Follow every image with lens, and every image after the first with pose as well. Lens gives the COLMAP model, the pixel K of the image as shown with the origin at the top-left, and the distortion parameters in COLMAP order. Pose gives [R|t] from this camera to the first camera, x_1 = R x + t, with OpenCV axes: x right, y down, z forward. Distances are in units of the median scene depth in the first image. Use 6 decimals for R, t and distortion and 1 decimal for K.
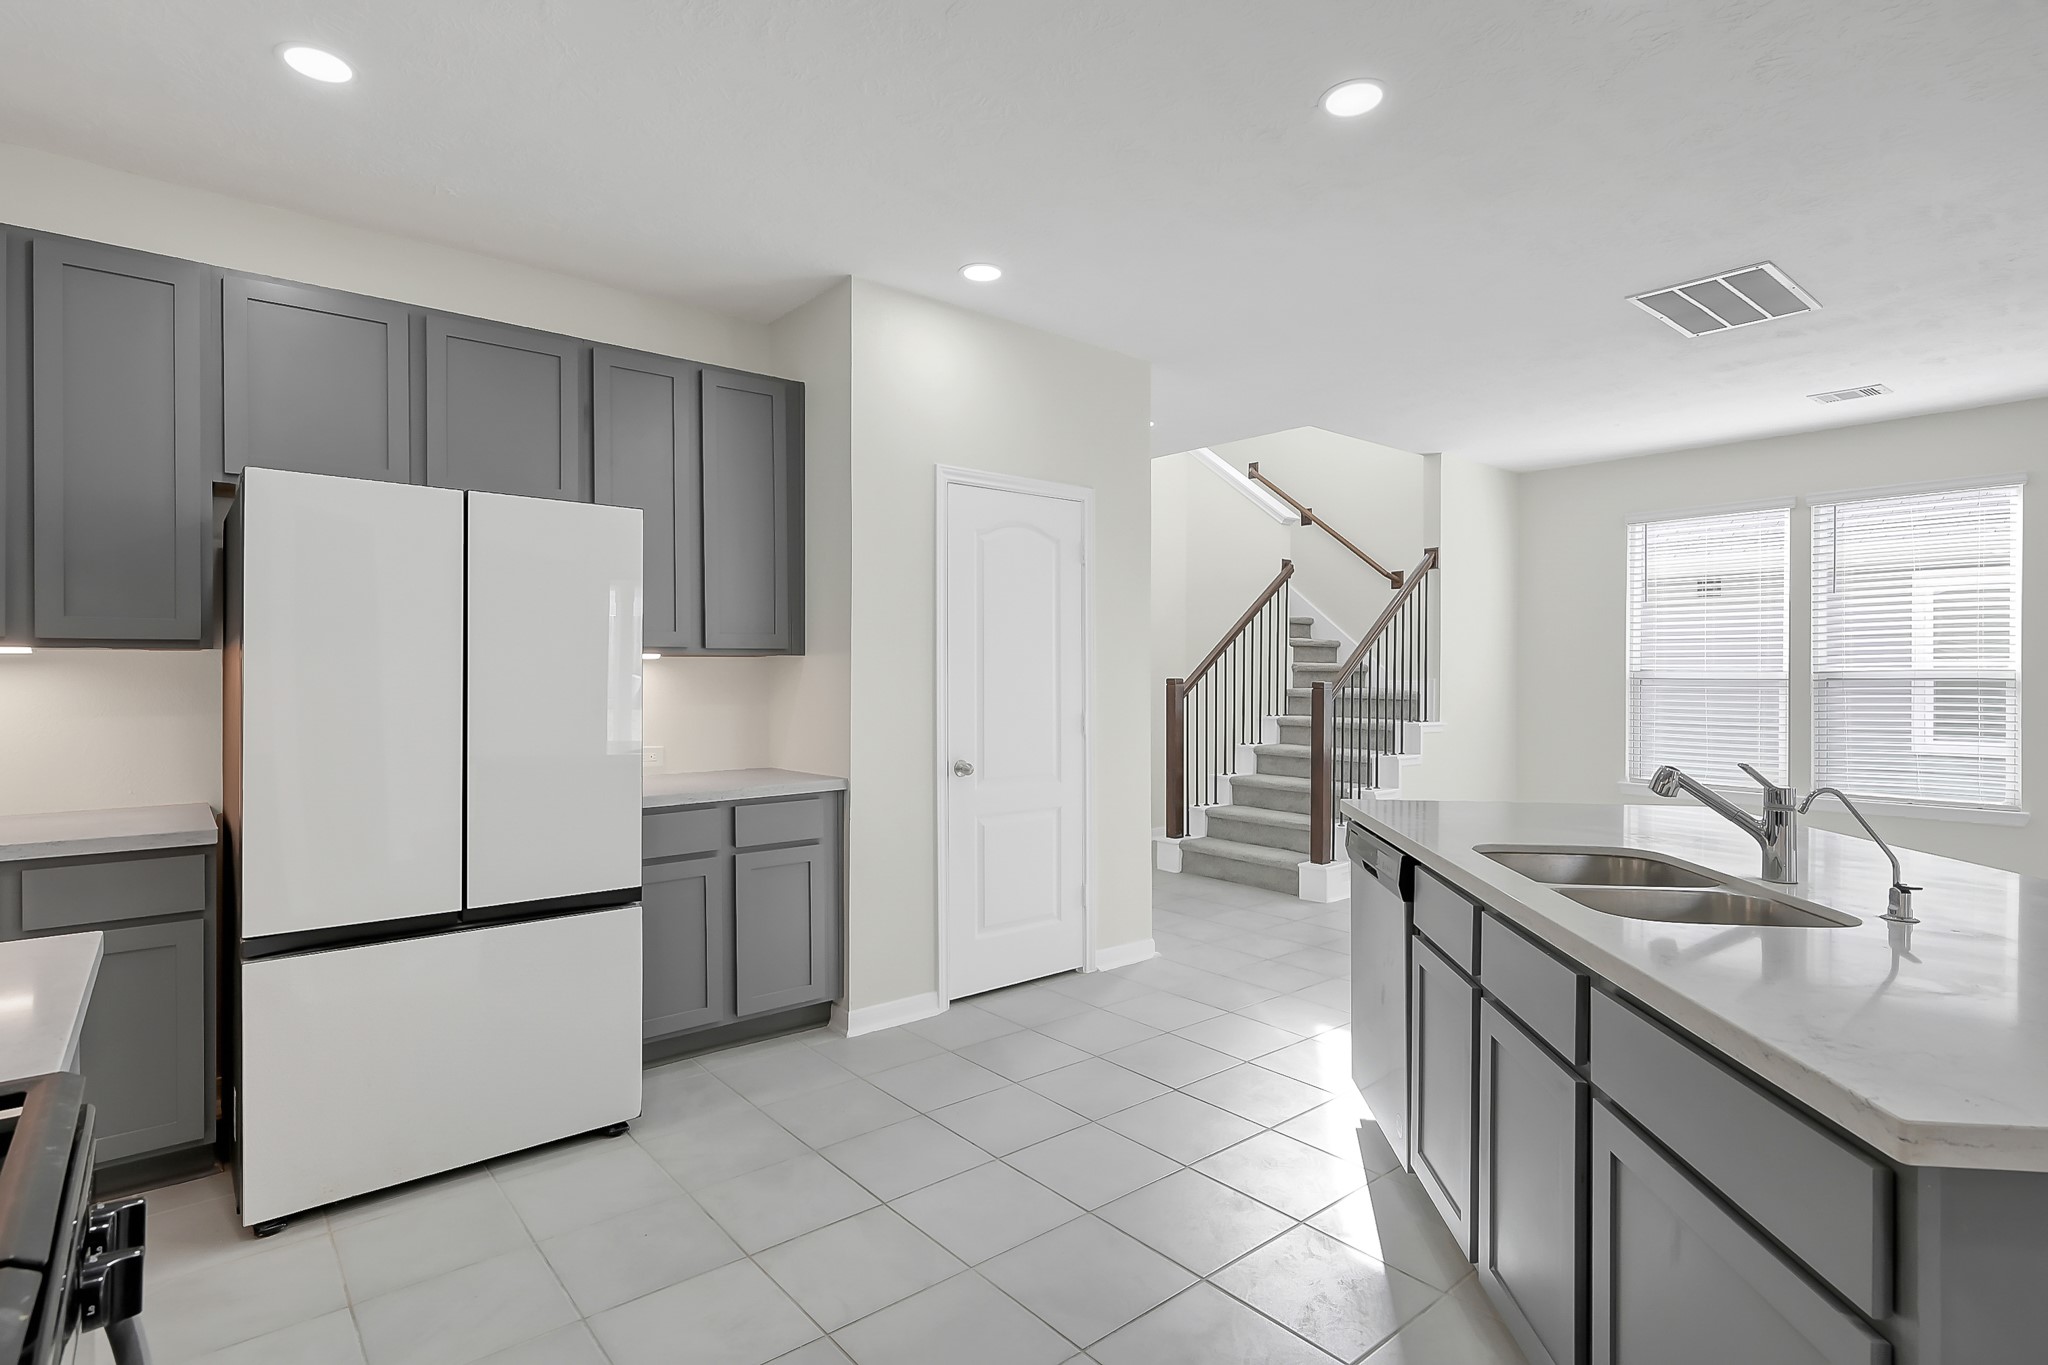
lens RADIAL K [[1019.8, 0, 1019.3], [0, 1019.8, 676.5], [0, 0, 1]] dist [-0.002262, -0.000216]
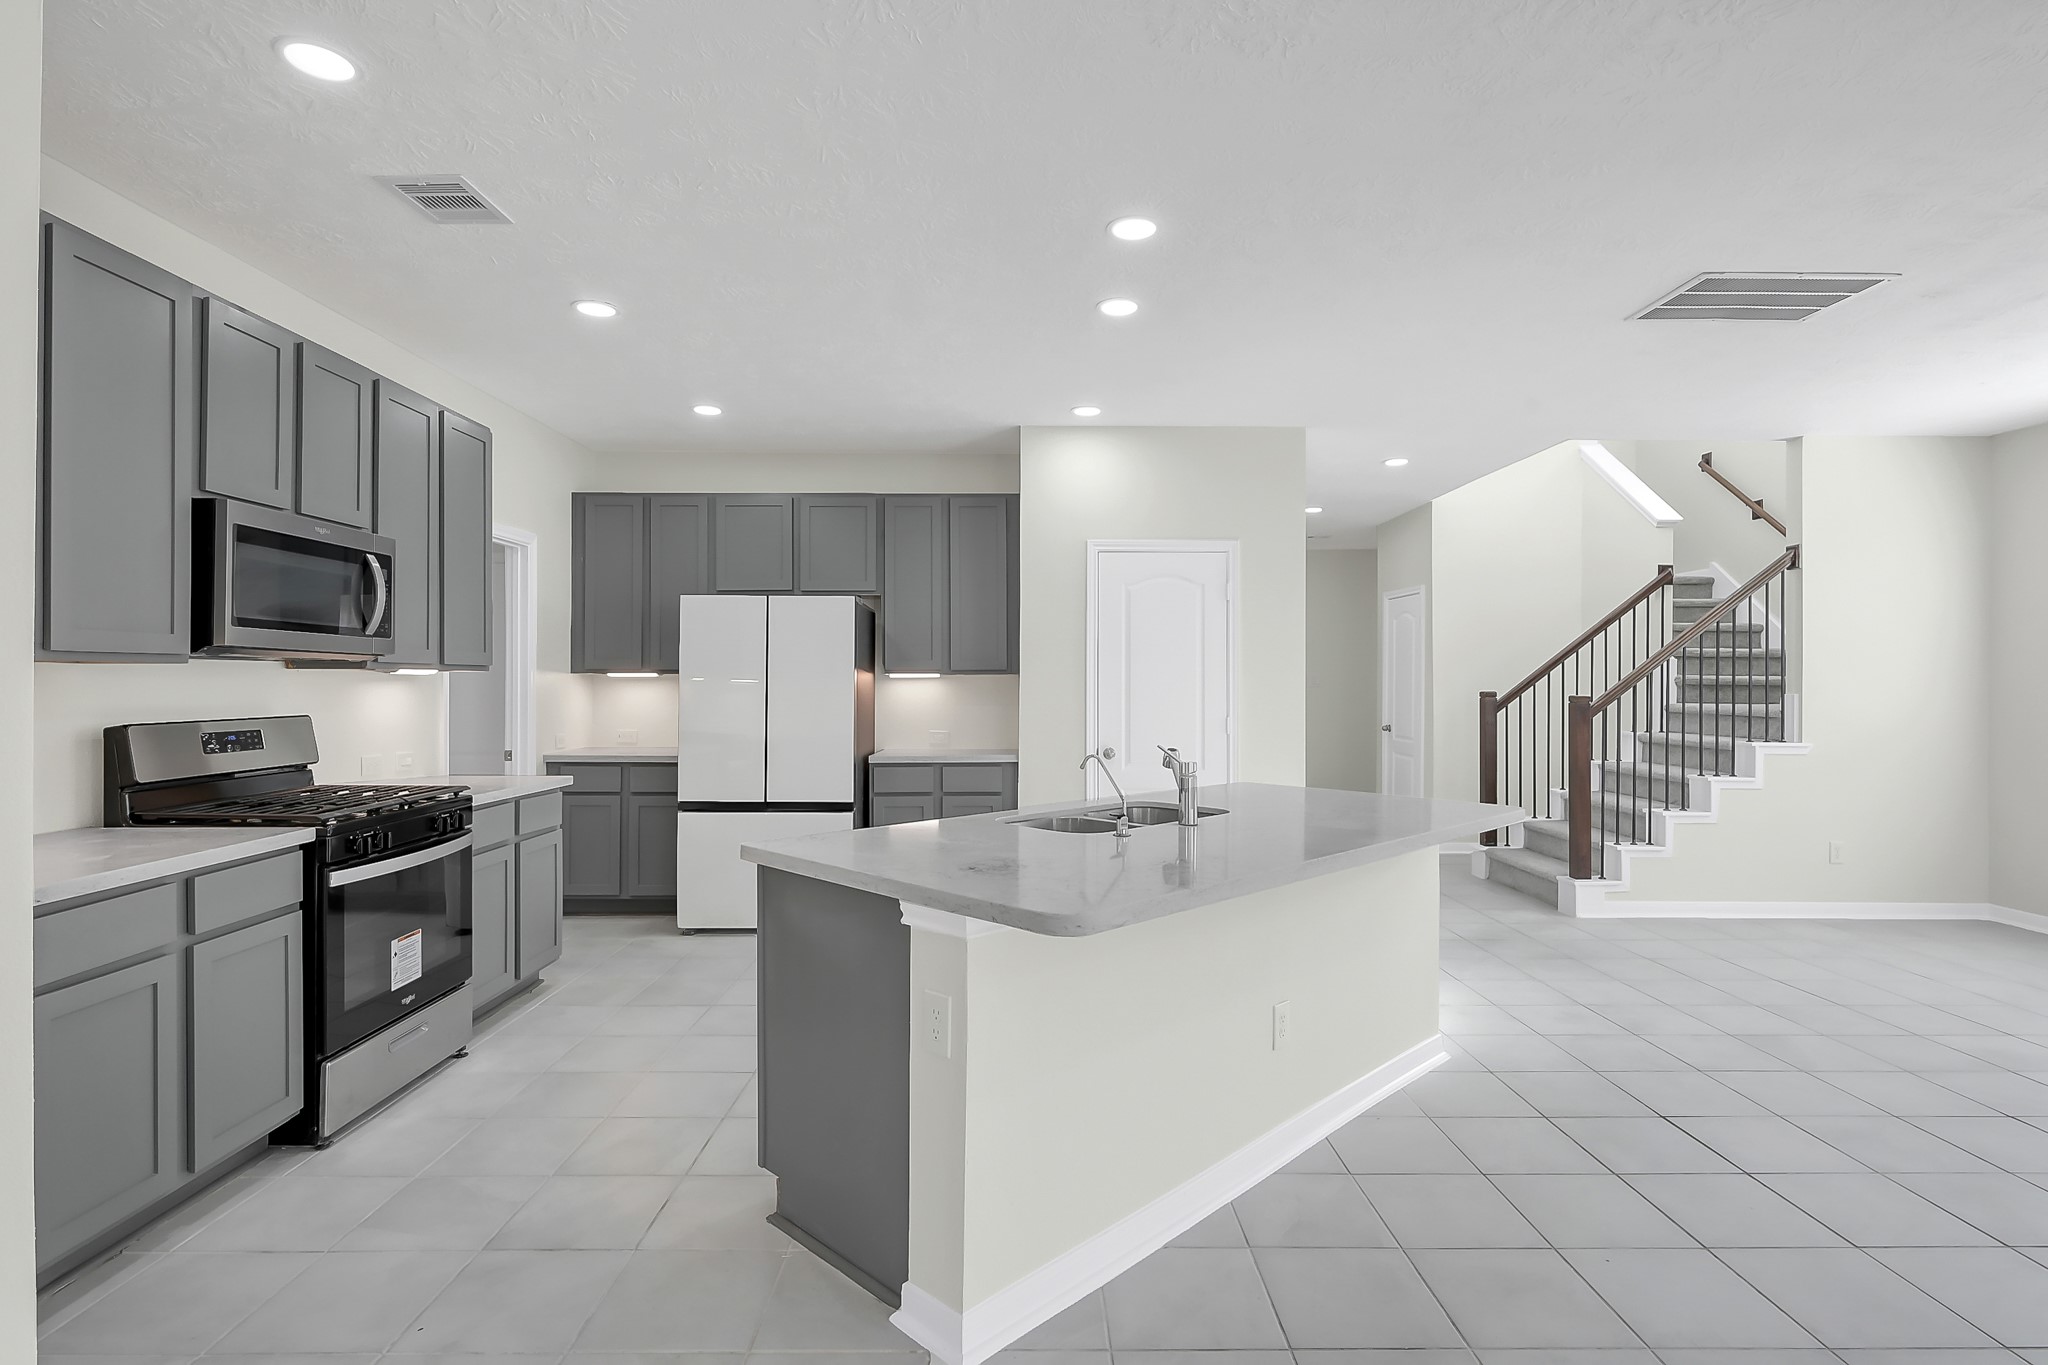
lens RADIAL K [[1015.0, 0, 1024.0], [0, 1015.0, 682.5], [0, 0, 1]] dist [-0.002362, -0.000240]
pose [[0.775721, 0.000543, -0.631076, 0.482372], [-0.004580, 0.999978, -0.004769, -0.000576], [0.631059, 0.006590, 0.775707, -0.105309]]
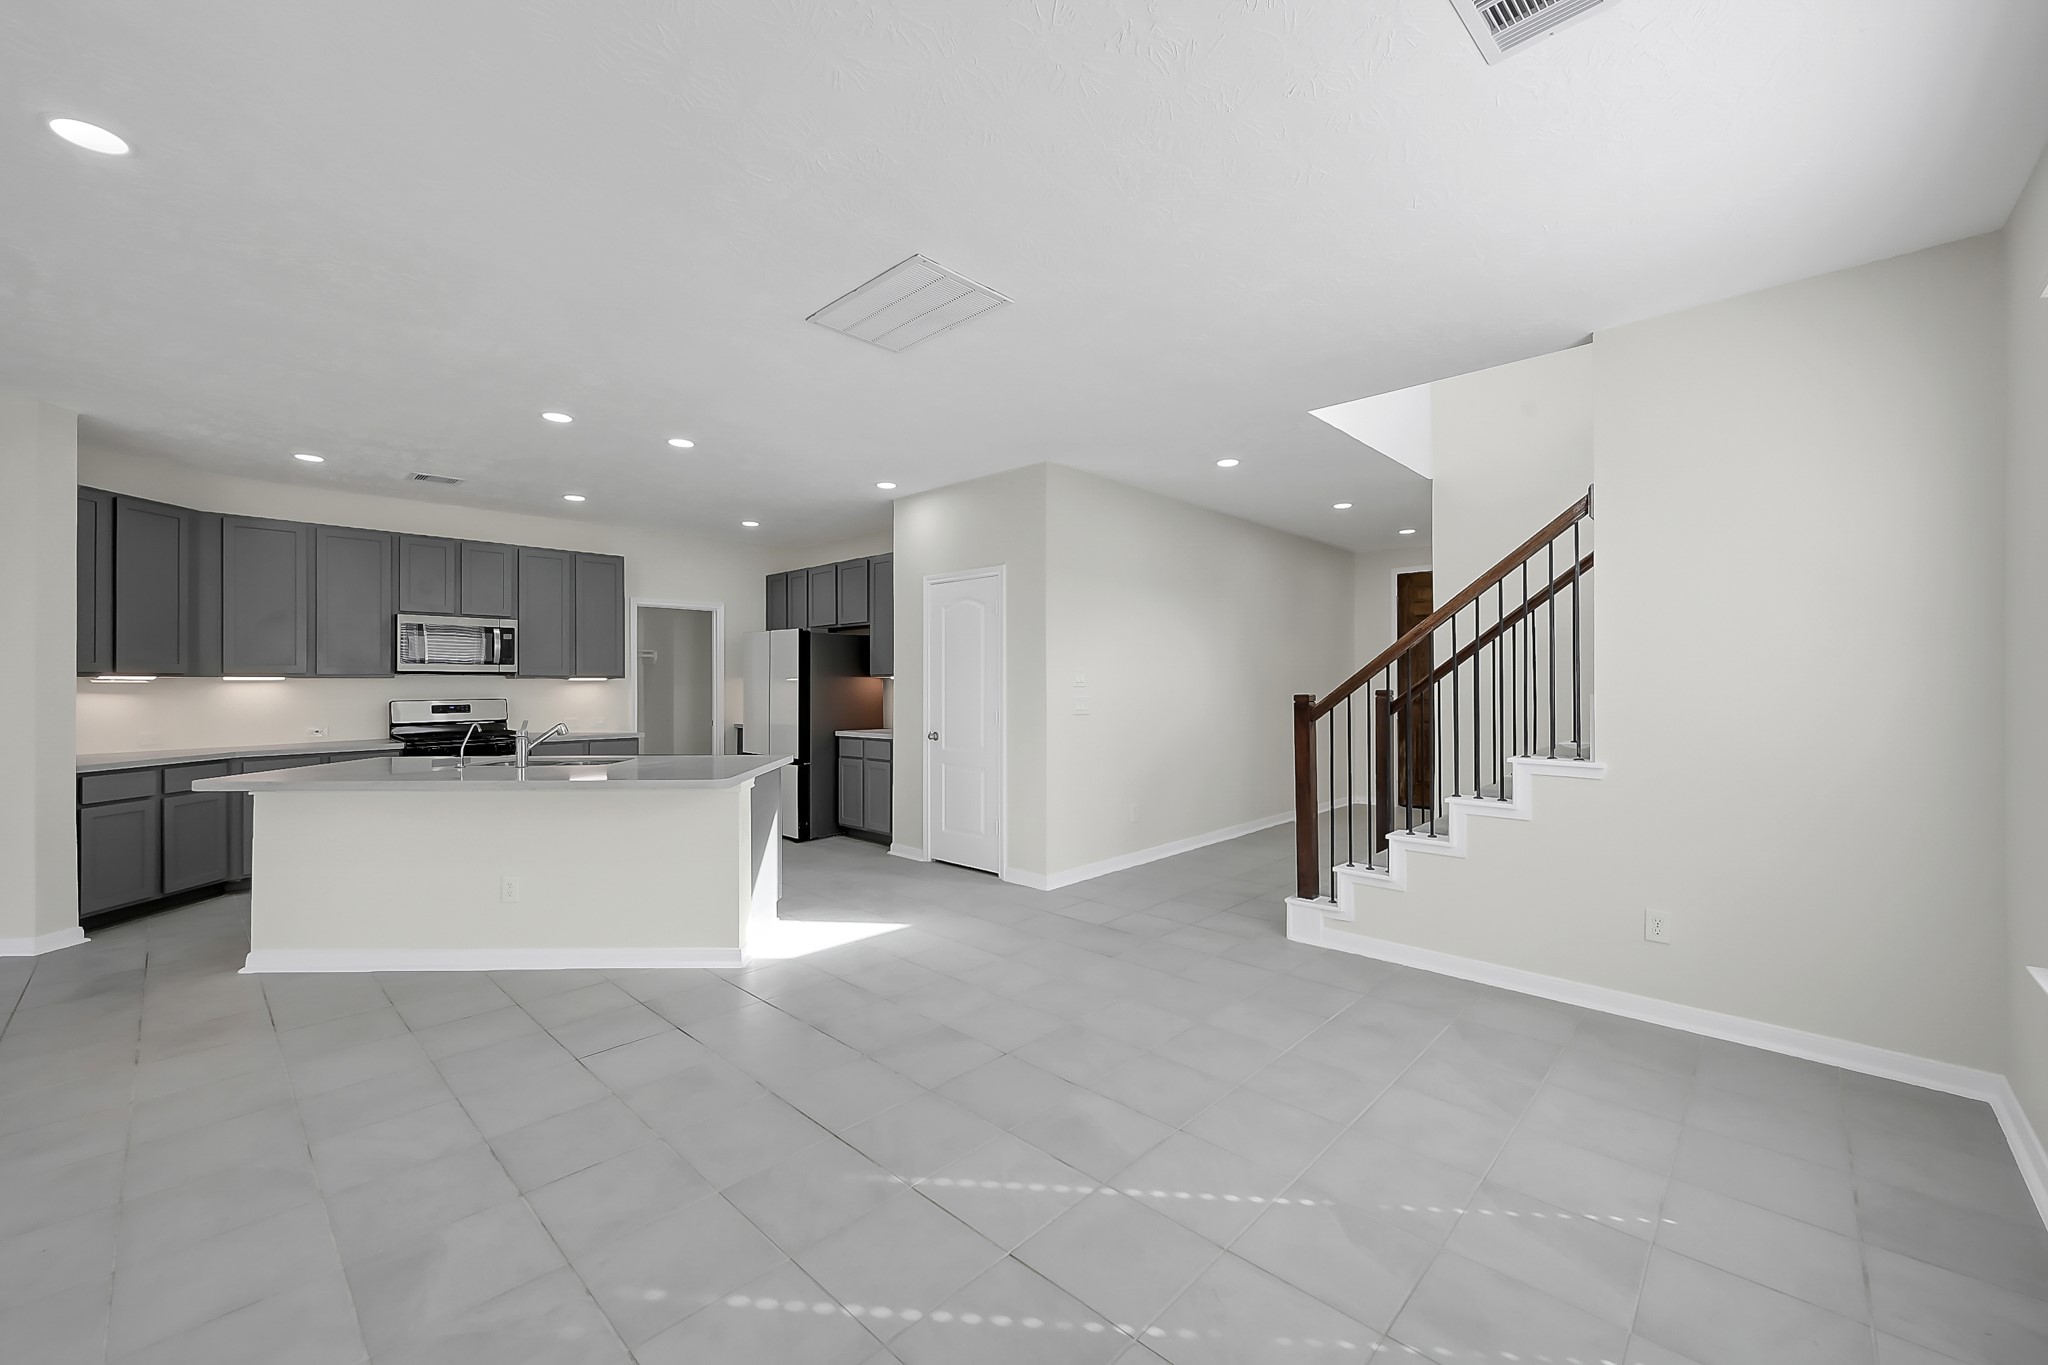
lens RADIAL K [[814.4, 0, 1024.0], [0, 814.4, 682.5], [0, 0, 1]] dist [0.002117, 0.000244]
pose [[0.114029, -0.000708, -0.993477, 0.945364], [-0.001495, 0.999998, -0.000885, -0.004600], [0.993476, 0.001586, 0.114028, 0.648718]]
